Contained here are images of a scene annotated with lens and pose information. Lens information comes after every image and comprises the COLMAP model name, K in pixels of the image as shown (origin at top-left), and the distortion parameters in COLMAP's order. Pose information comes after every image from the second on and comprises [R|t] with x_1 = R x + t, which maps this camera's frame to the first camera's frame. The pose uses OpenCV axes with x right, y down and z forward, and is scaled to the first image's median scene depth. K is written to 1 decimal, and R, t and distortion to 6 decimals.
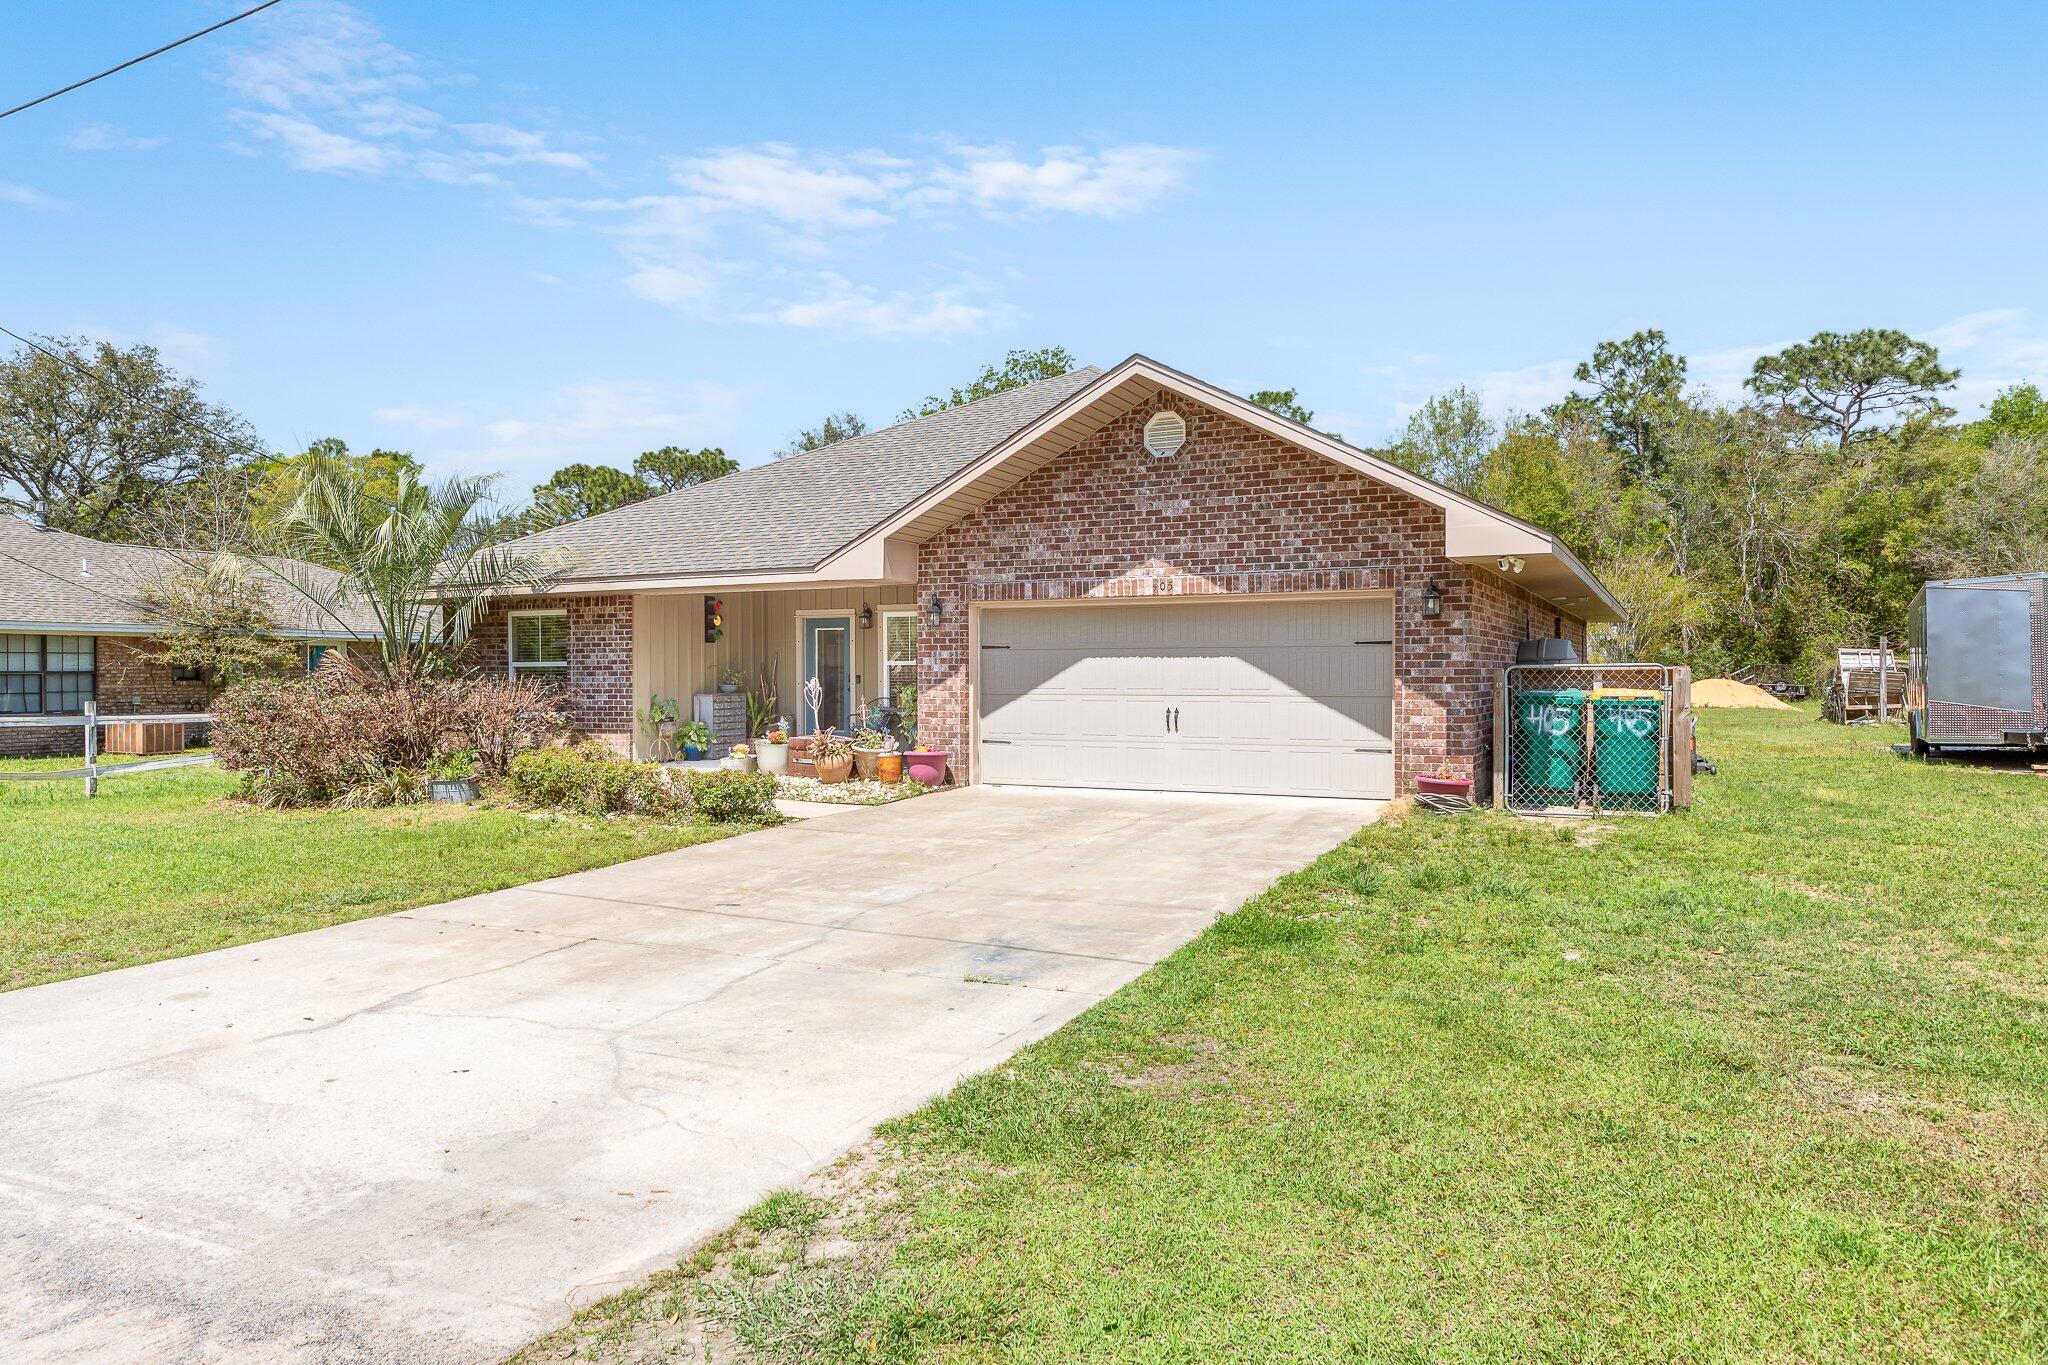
lens RADIAL K [[1344.8, 0, 1024.4], [0, 1344.8, 679.1], [0, 0, 1]] dist [0.003478, 0.004134]
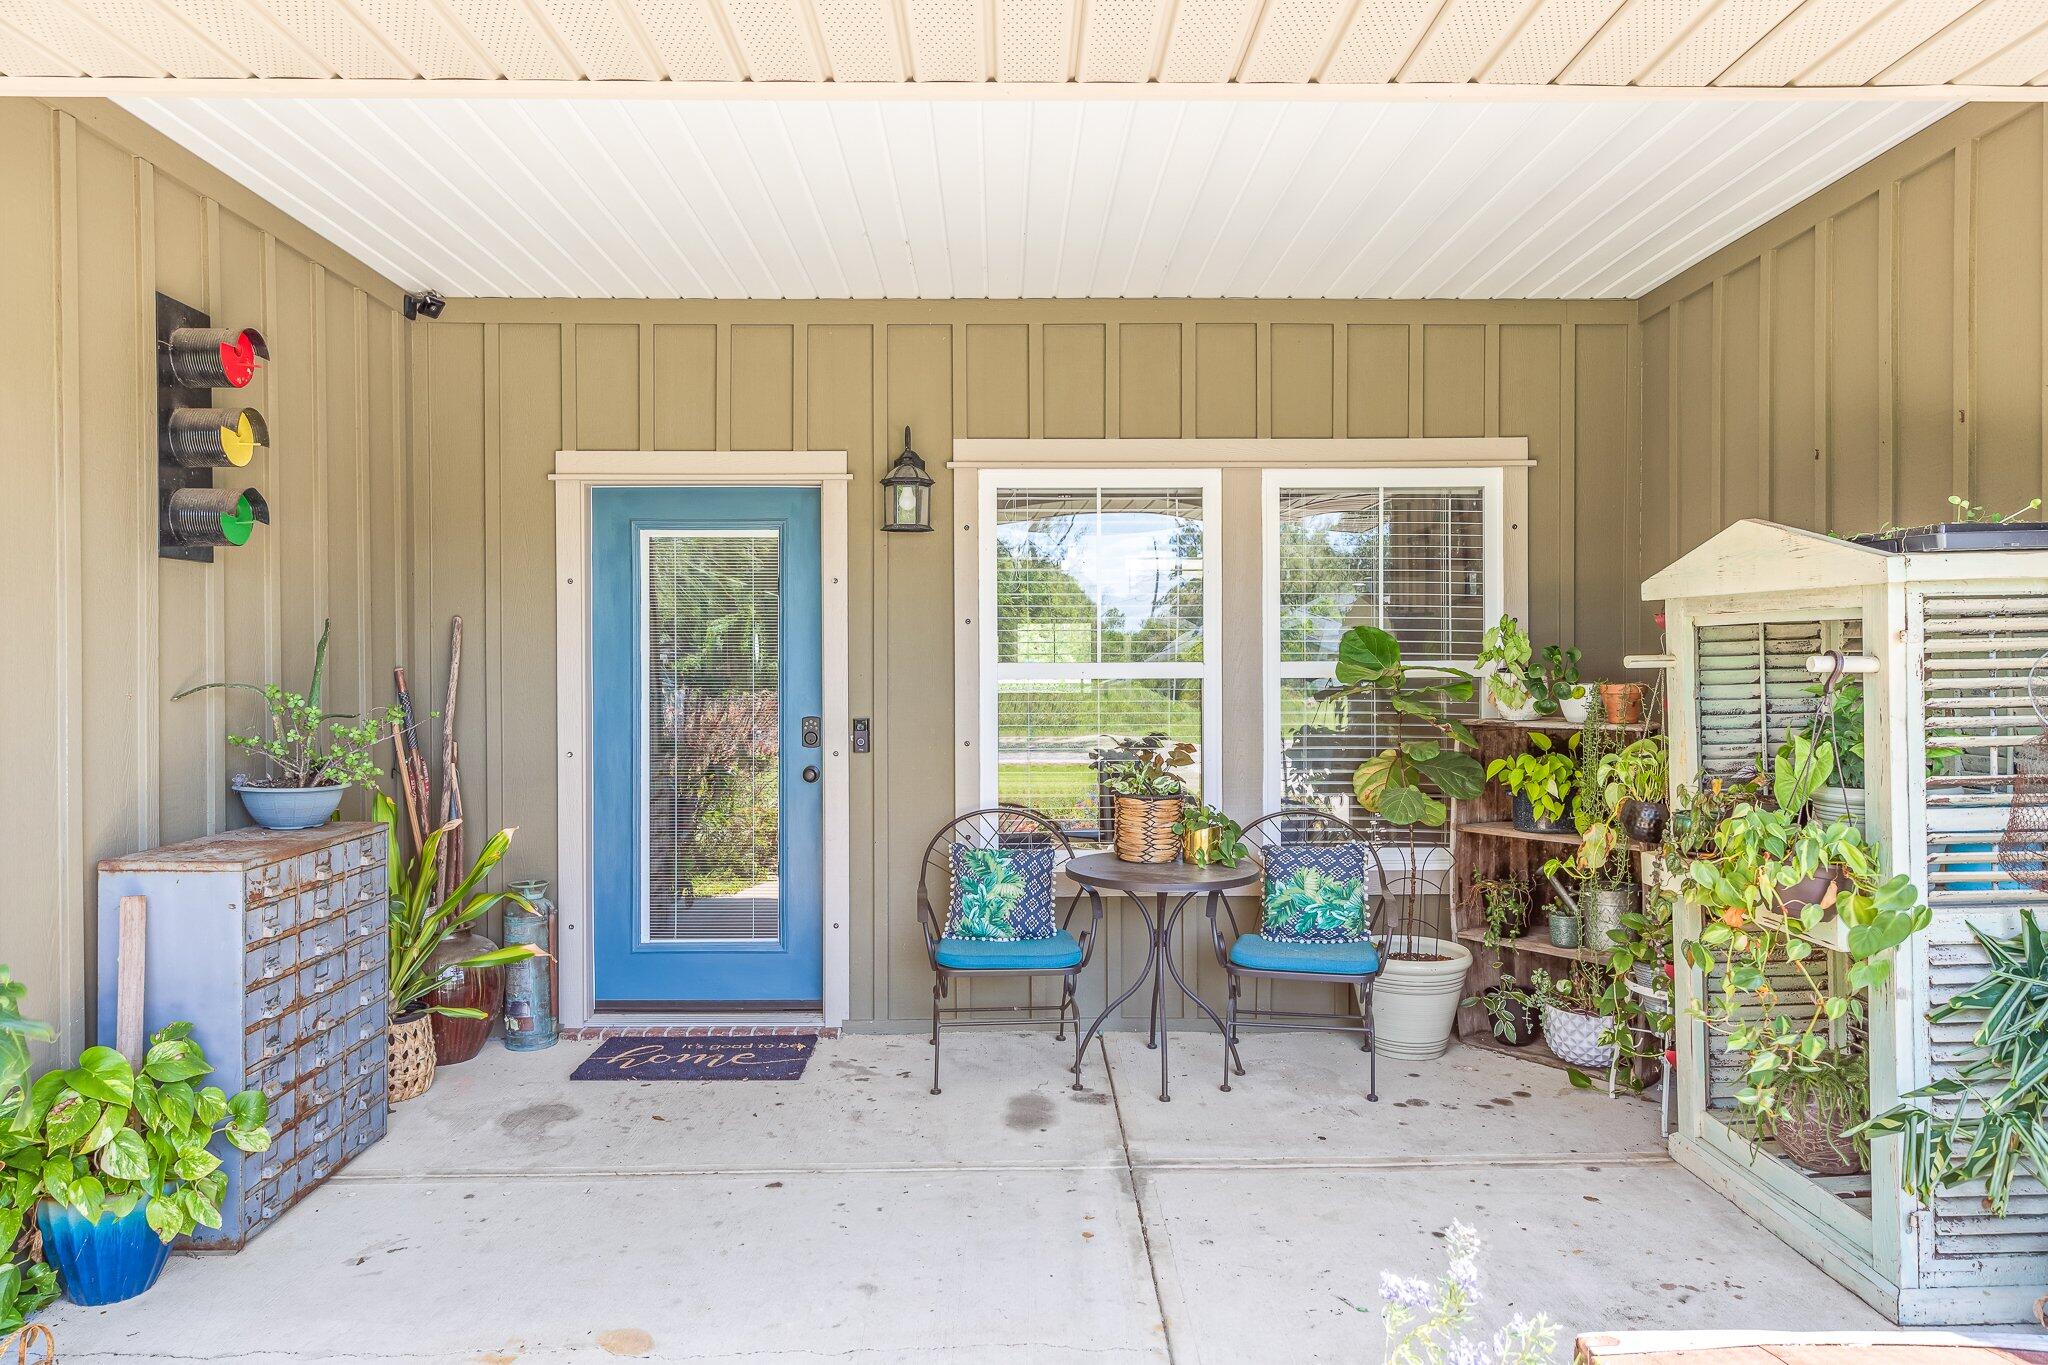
lens RADIAL K [[1344.8, 0, 1025.8], [0, 1344.8, 679.4], [0, 0, 1]] dist [0.003478, 0.004134]
pose [[0.893302, -0.007390, 0.449396, -0.212798], [0.007547, 0.999970, 0.001441, -0.010480], [-0.449394, 0.002104, 0.893331, 0.780942]]
